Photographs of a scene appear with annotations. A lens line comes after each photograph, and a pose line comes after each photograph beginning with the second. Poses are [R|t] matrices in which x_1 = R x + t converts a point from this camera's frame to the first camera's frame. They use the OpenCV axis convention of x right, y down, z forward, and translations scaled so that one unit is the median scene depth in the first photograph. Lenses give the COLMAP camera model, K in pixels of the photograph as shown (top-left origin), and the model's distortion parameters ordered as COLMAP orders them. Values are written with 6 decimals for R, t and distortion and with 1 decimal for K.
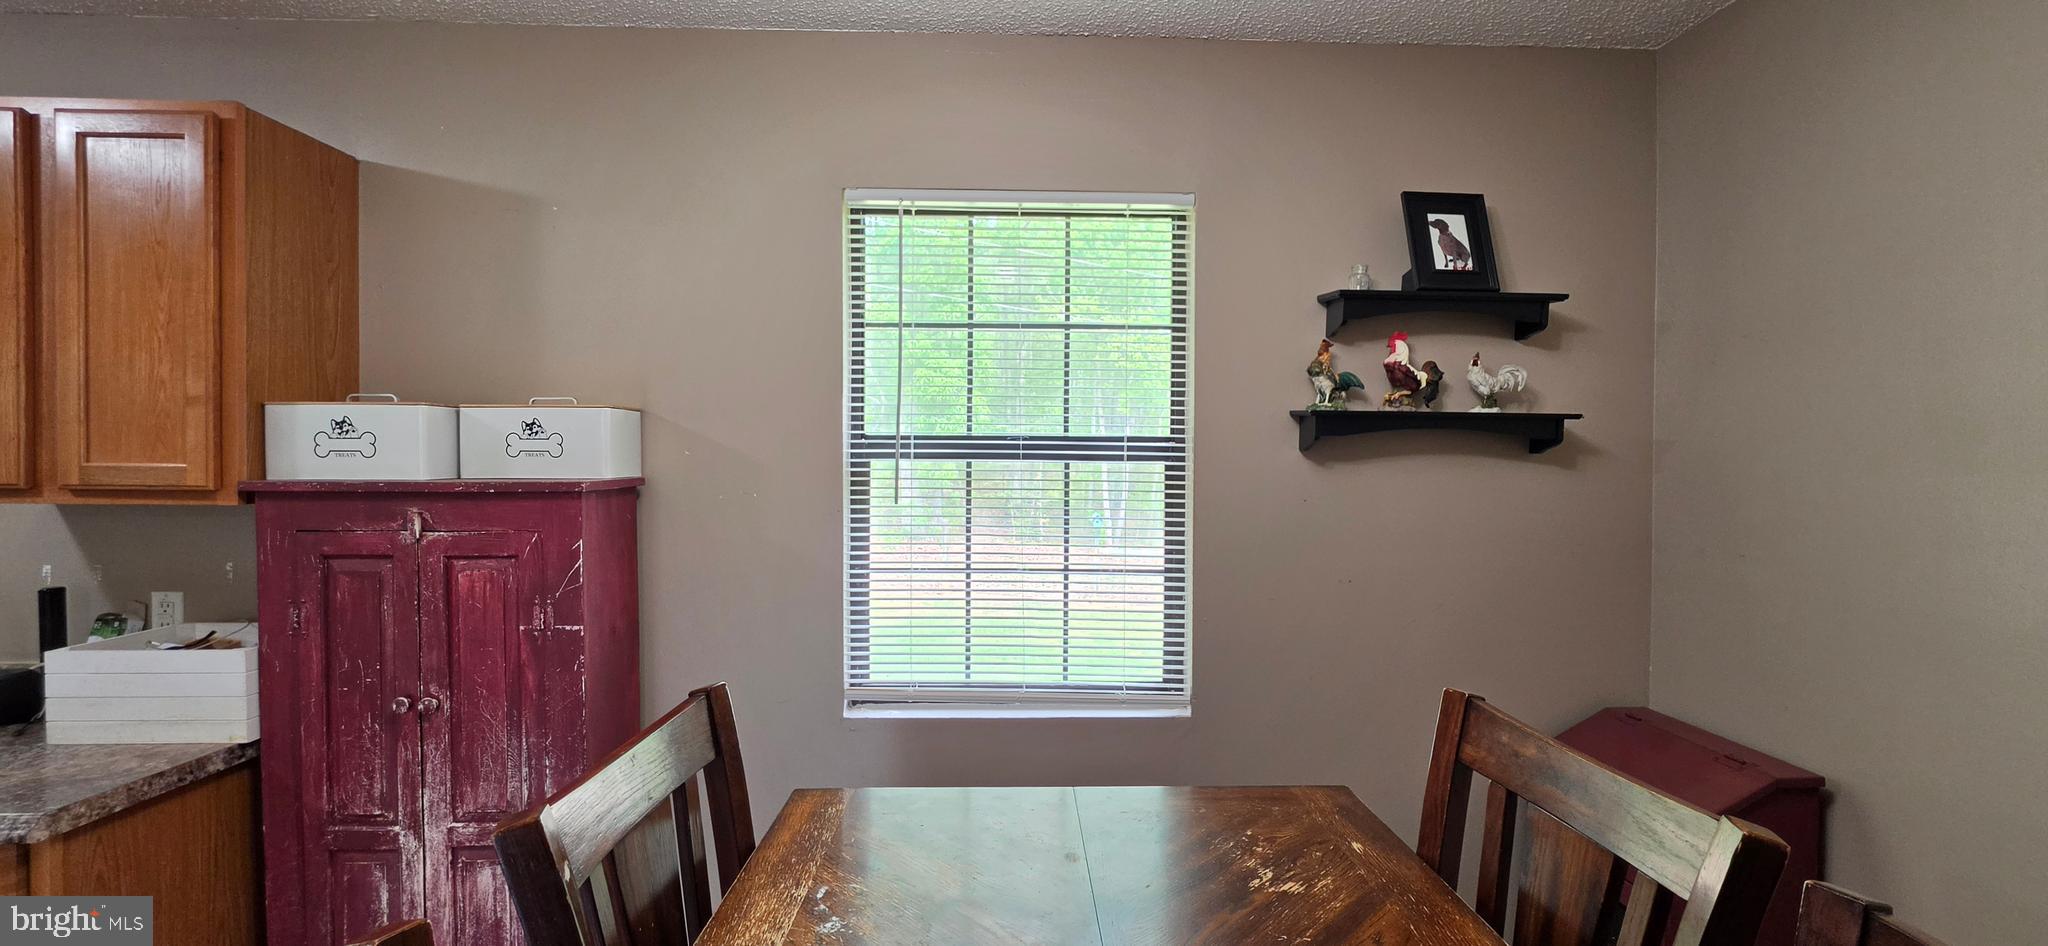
lens RADIAL K [[823.5, 0, 1034.2], [0, 823.5, 469.2], [0, 0, 1]] dist [-0.002019, 0.000430]
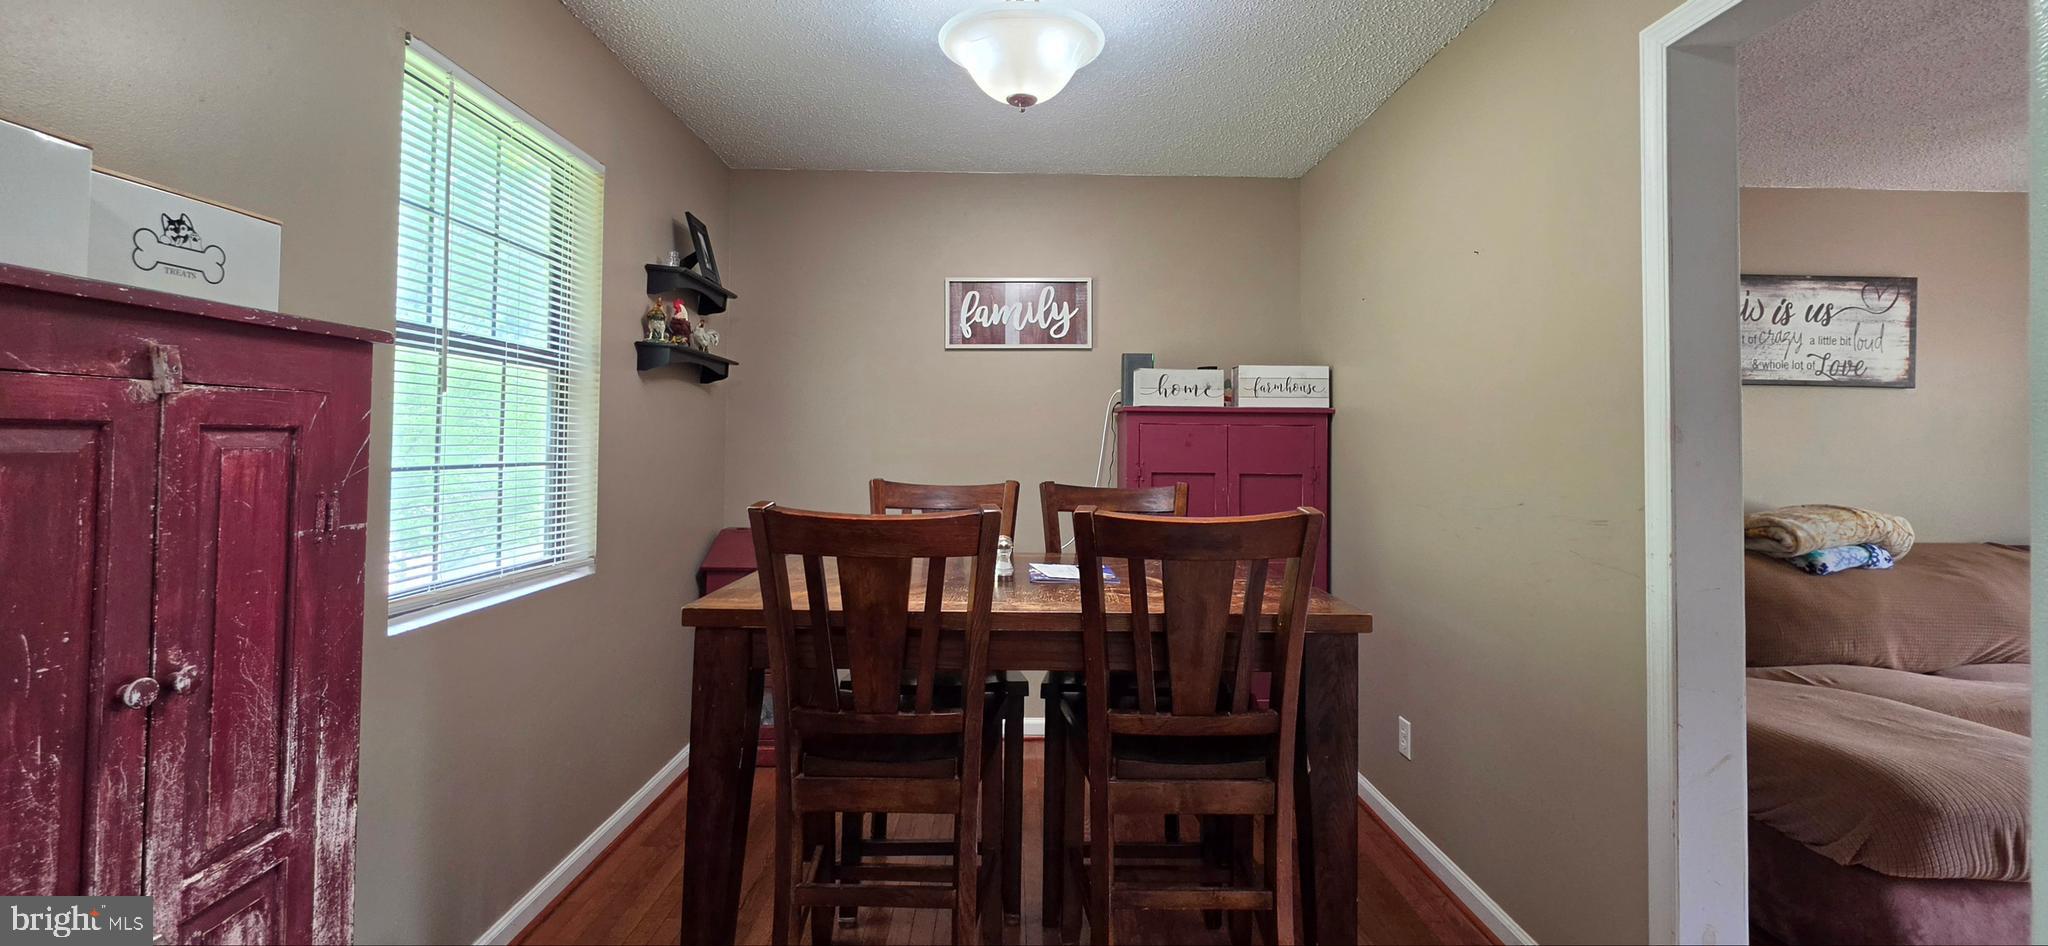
lens RADIAL K [[823.5, 0, 1040.8], [0, 823.5, 419.3], [0, 0, 1]] dist [-0.002019, 0.000430]
pose [[-0.008656, 0.022548, 0.999708, -1.308593], [0.006191, 0.999728, -0.022495, 0.117168], [-0.999943, 0.005995, -0.008794, 0.390621]]
